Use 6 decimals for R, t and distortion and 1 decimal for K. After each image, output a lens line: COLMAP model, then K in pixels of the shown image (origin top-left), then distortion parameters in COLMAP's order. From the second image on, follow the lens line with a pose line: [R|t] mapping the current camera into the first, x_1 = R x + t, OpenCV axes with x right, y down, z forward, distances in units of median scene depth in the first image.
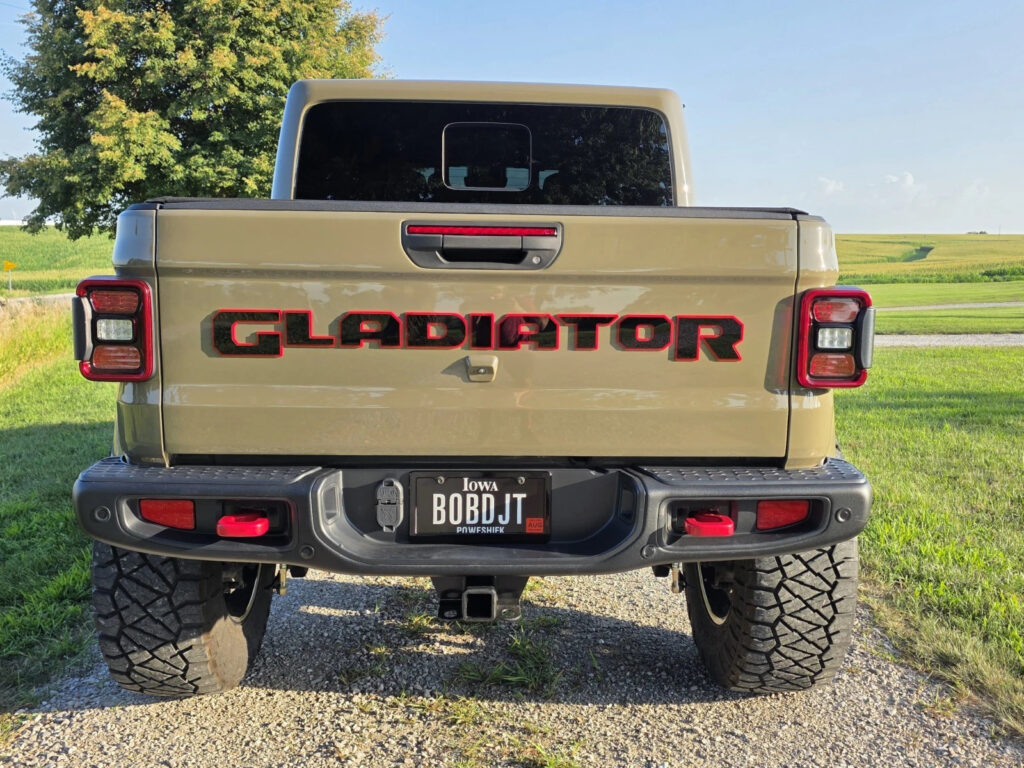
lens RADIAL K [[963.9, 0, 512.0], [0, 963.9, 384.0], [0, 0, 1]] dist [0.112038, -0.112265]
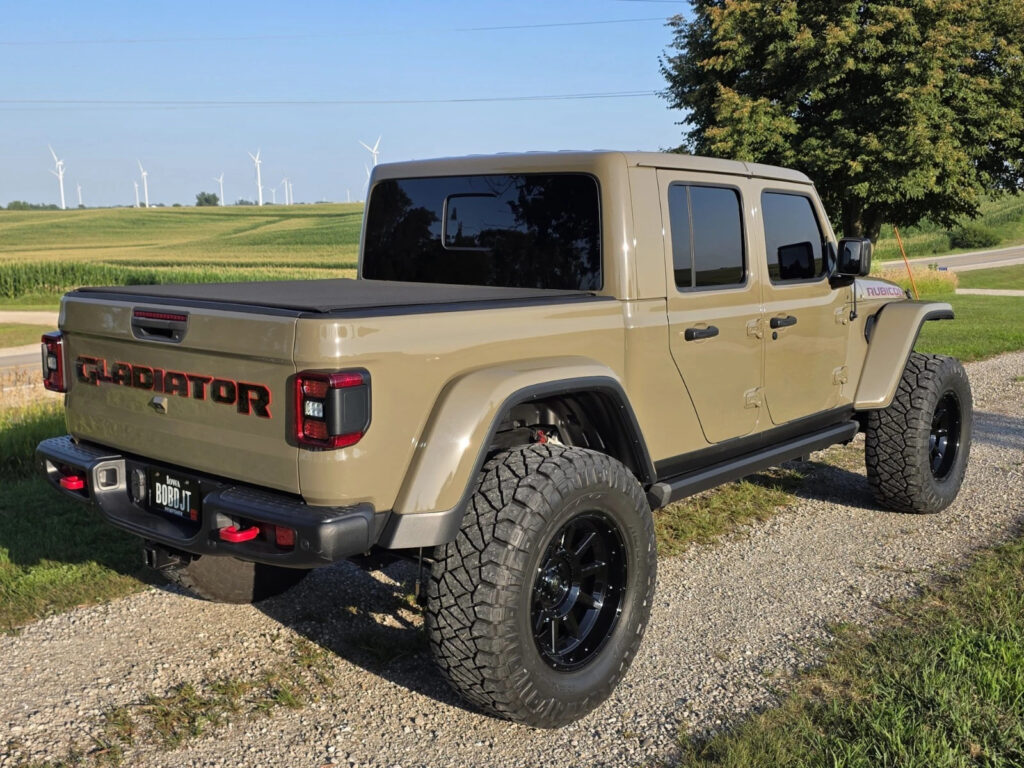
lens RADIAL K [[1142.3, 0, 512.0], [0, 1142.3, 384.0], [0, 0, 1]] dist [0.023500, 0.006116]
pose [[0.710319, 0.087224, -0.698455, 1.271026], [-0.075195, 0.996017, 0.047912, -0.139075], [0.699852, 0.018488, 0.714048, 0.073698]]
